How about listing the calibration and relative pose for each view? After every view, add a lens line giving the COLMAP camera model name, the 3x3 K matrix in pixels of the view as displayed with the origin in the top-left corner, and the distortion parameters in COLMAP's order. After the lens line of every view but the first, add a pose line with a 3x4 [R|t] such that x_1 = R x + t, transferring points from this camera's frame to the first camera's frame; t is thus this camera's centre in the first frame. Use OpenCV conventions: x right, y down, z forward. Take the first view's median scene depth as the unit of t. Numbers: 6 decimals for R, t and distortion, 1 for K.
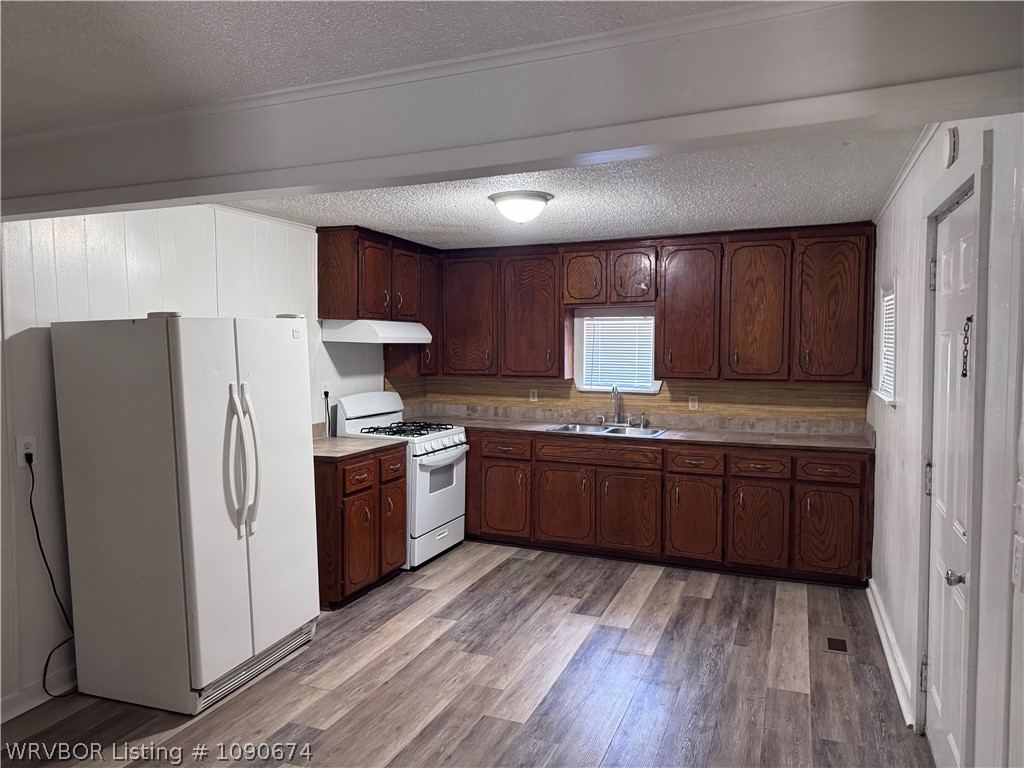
lens RADIAL K [[798.2, 0, 512.0], [0, 798.2, 384.0], [0, 0, 1]] dist [-0.034595, -0.005288]
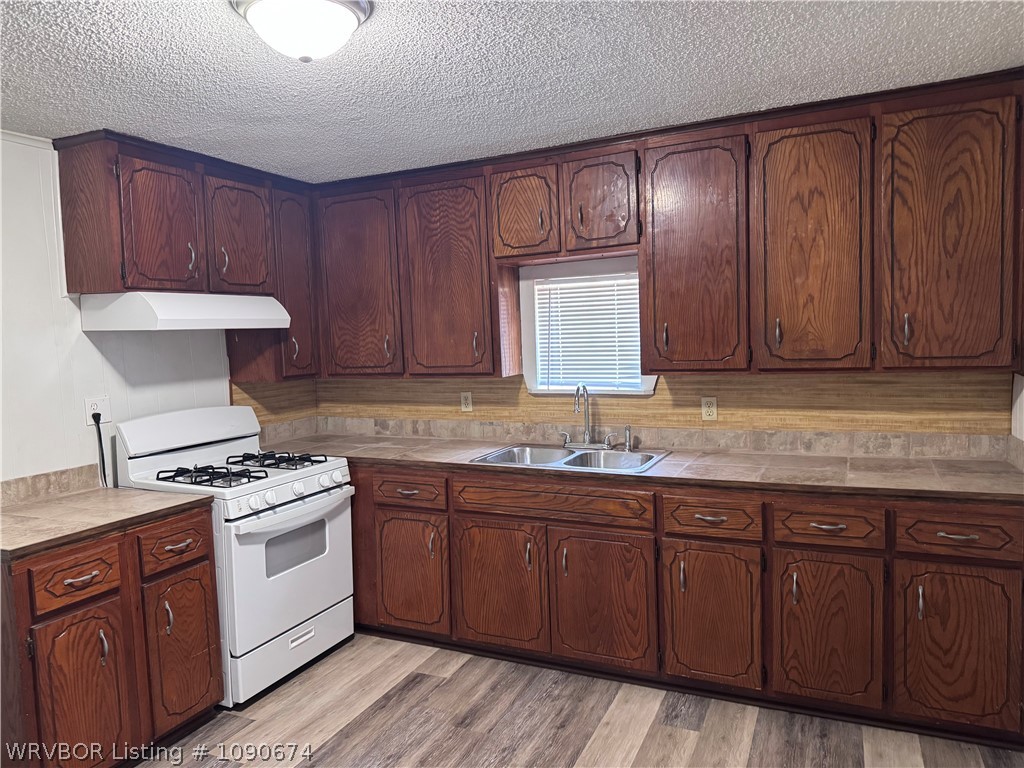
lens RADIAL K [[798.2, 0, 512.0], [0, 798.2, 384.0], [0, 0, 1]] dist [-0.034595, -0.005288]
pose [[0.998386, -0.034926, -0.044785, 0.112248], [0.035670, 0.999237, 0.015928, -0.011463], [0.044195, -0.017500, 0.998870, 0.410121]]
